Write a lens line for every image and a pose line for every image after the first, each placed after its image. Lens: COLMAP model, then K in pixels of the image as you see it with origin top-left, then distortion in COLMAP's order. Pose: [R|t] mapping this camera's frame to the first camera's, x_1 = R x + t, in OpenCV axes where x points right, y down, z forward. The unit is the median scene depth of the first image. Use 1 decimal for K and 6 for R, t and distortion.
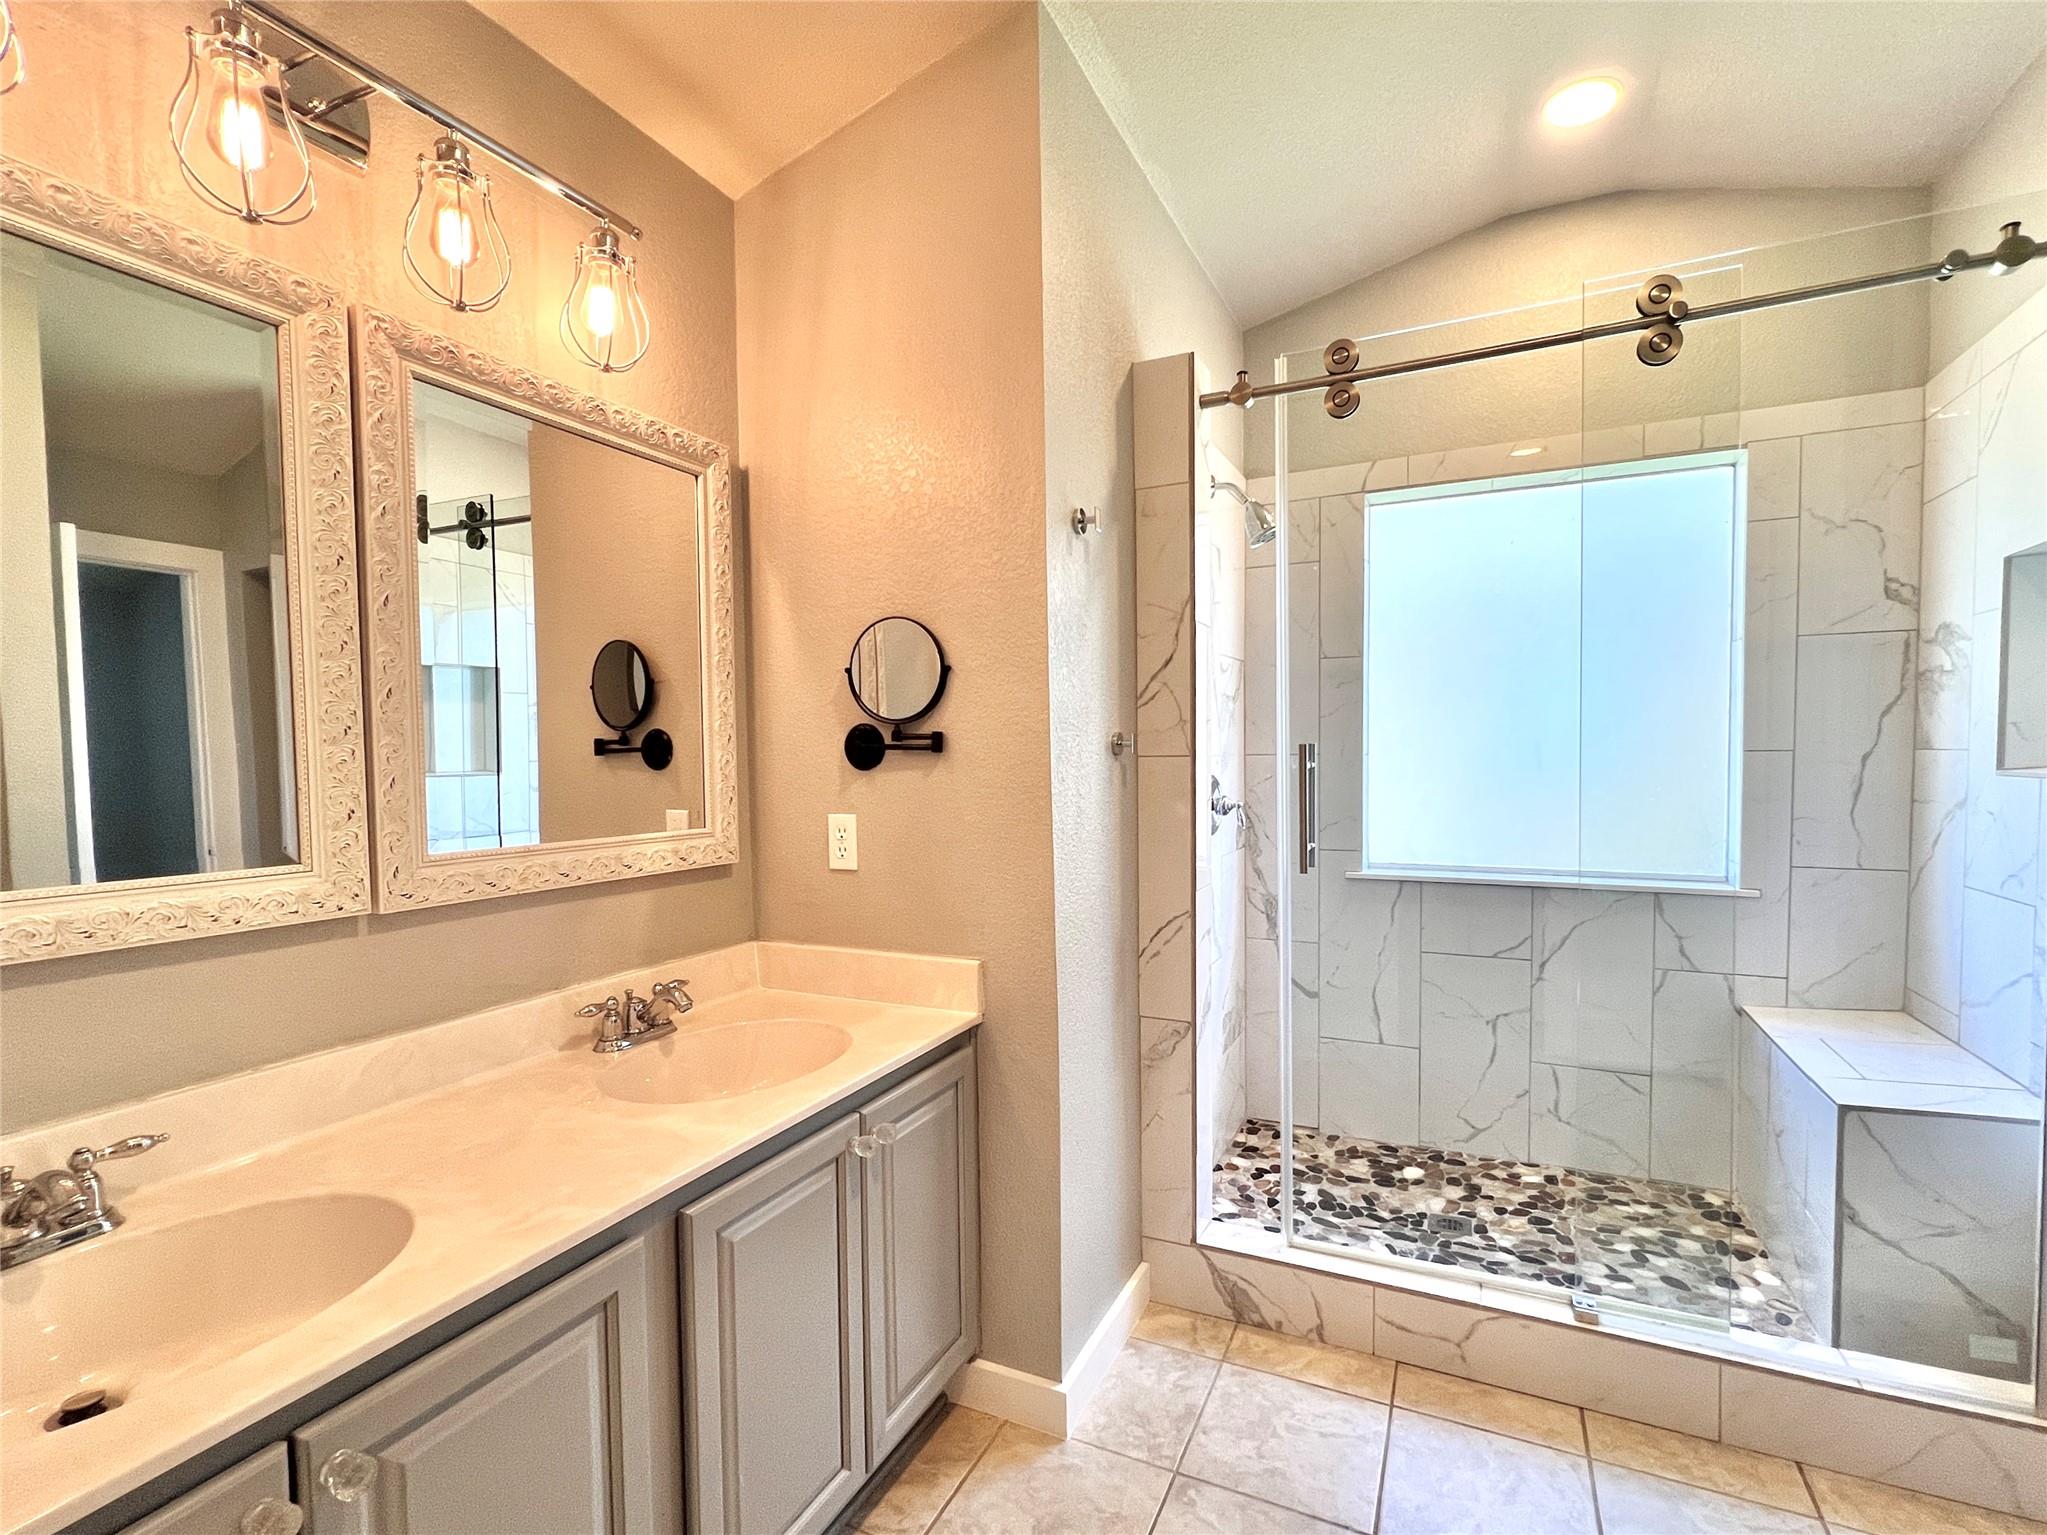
lens RADIAL K [[899.6, 0, 1023.8], [0, 899.6, 777.5], [0, 0, 1]] dist [-0.003653, 0.001345]
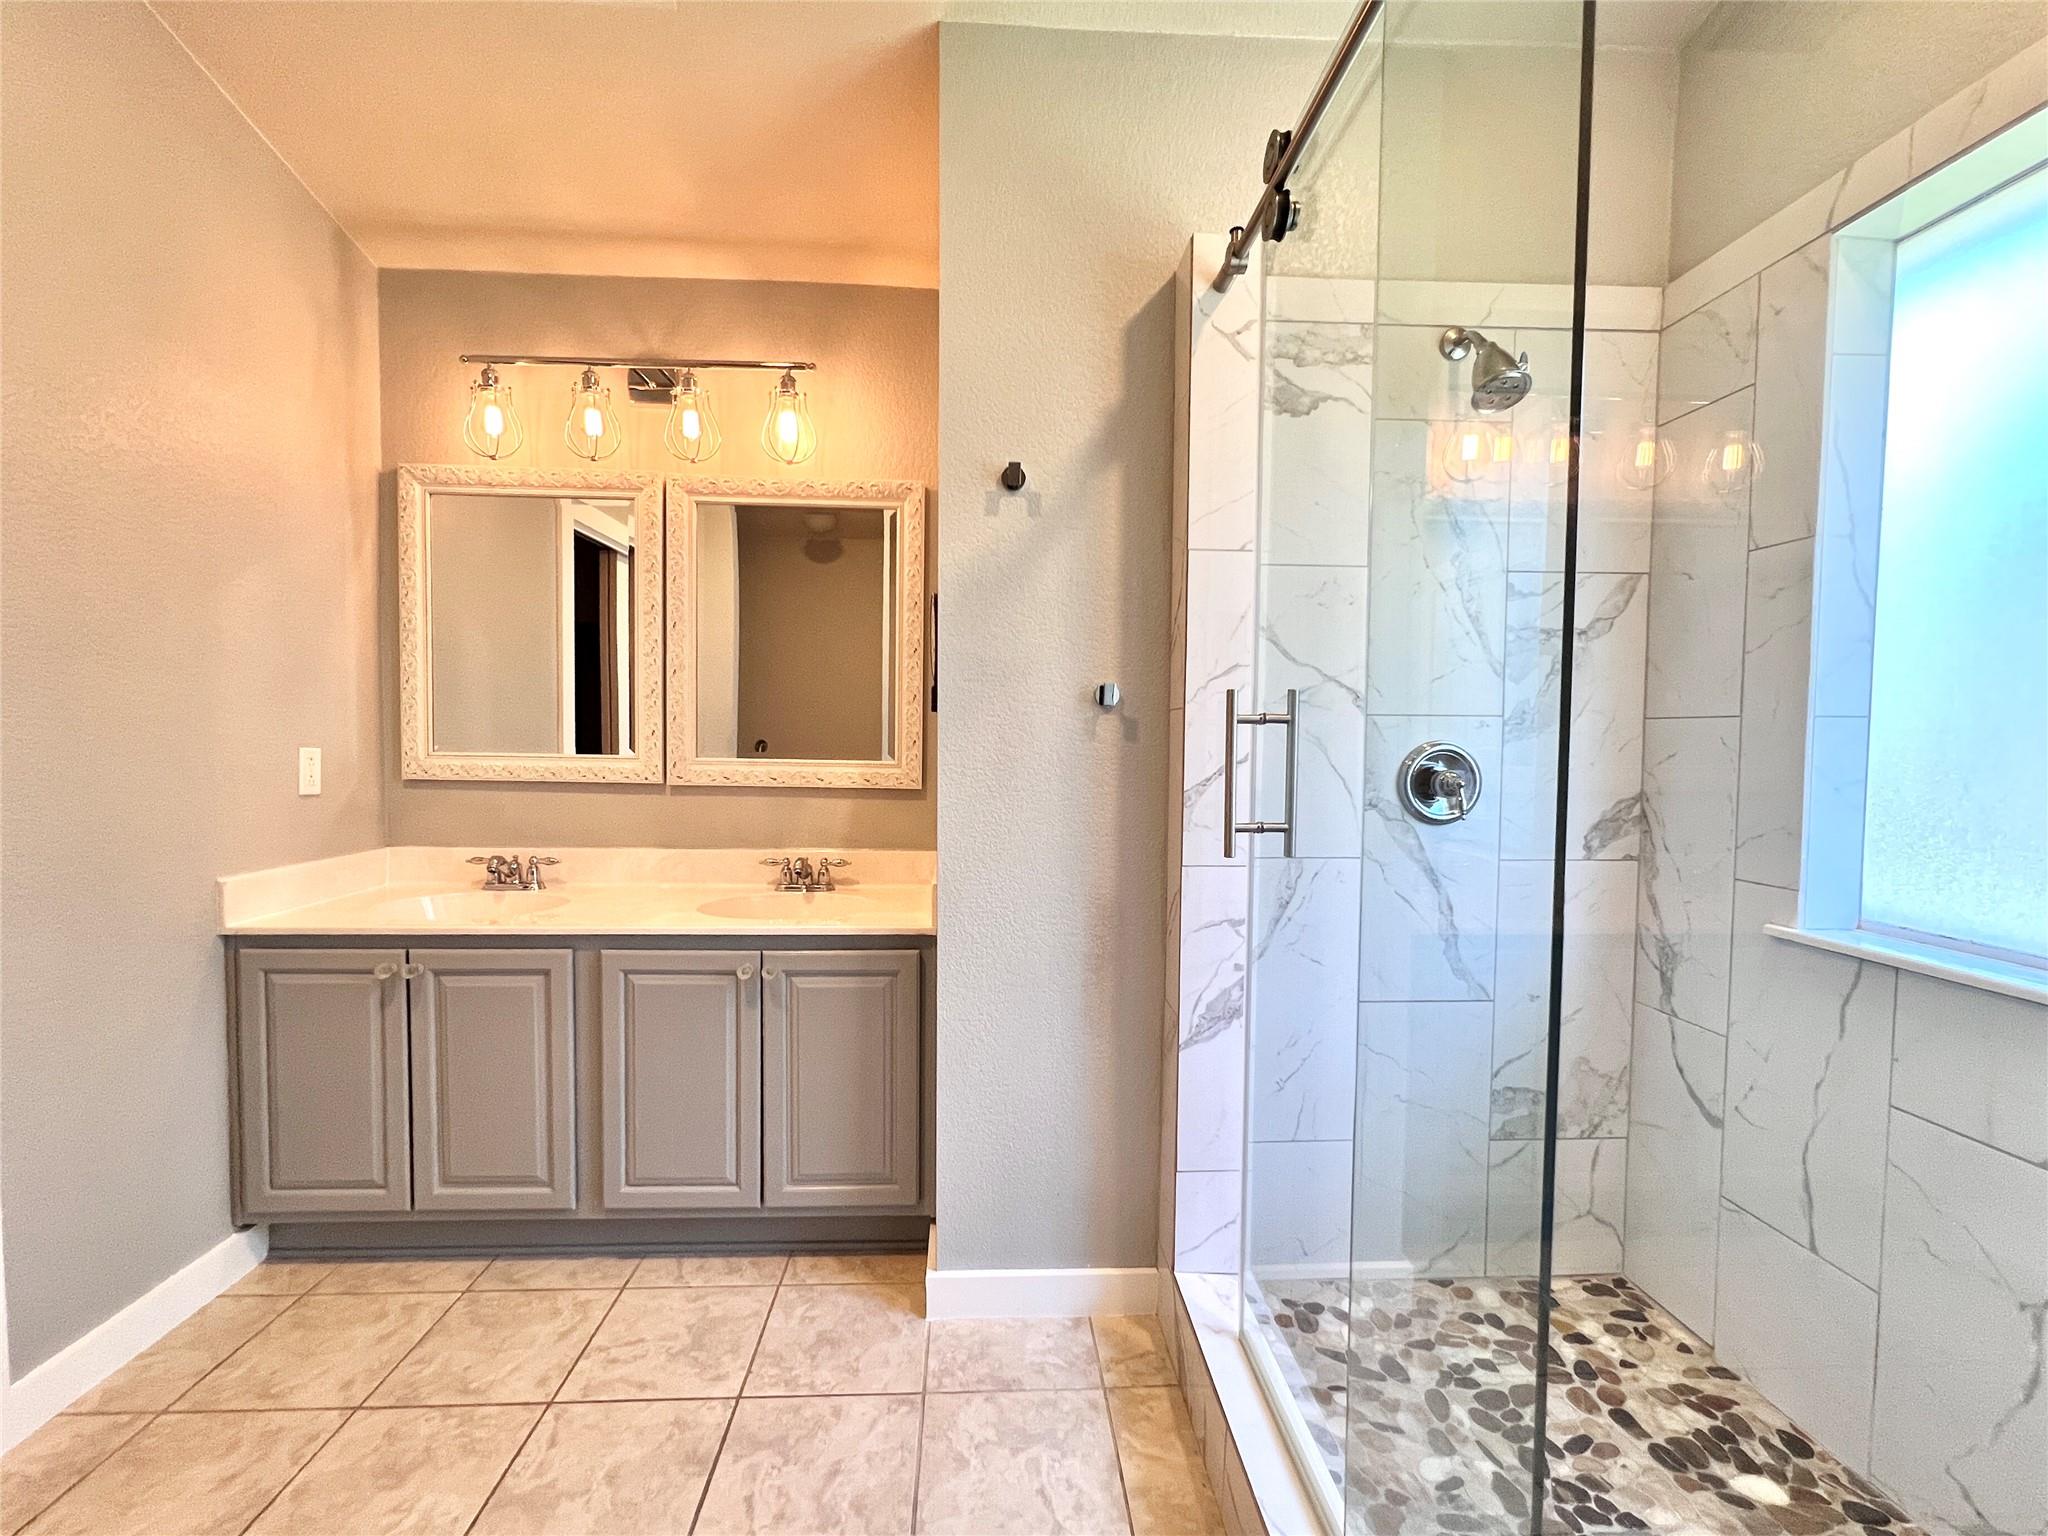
lens RADIAL K [[853.3, 0, 1024.0], [0, 853.3, 768.0], [0, 0, 1]] dist [-0.015463, 0.000005]
pose [[0.500170, 0.051273, -0.864408, 0.721961], [-0.041187, 0.998524, 0.035396, 0.009725], [0.864947, 0.017898, 0.501544, 0.416344]]
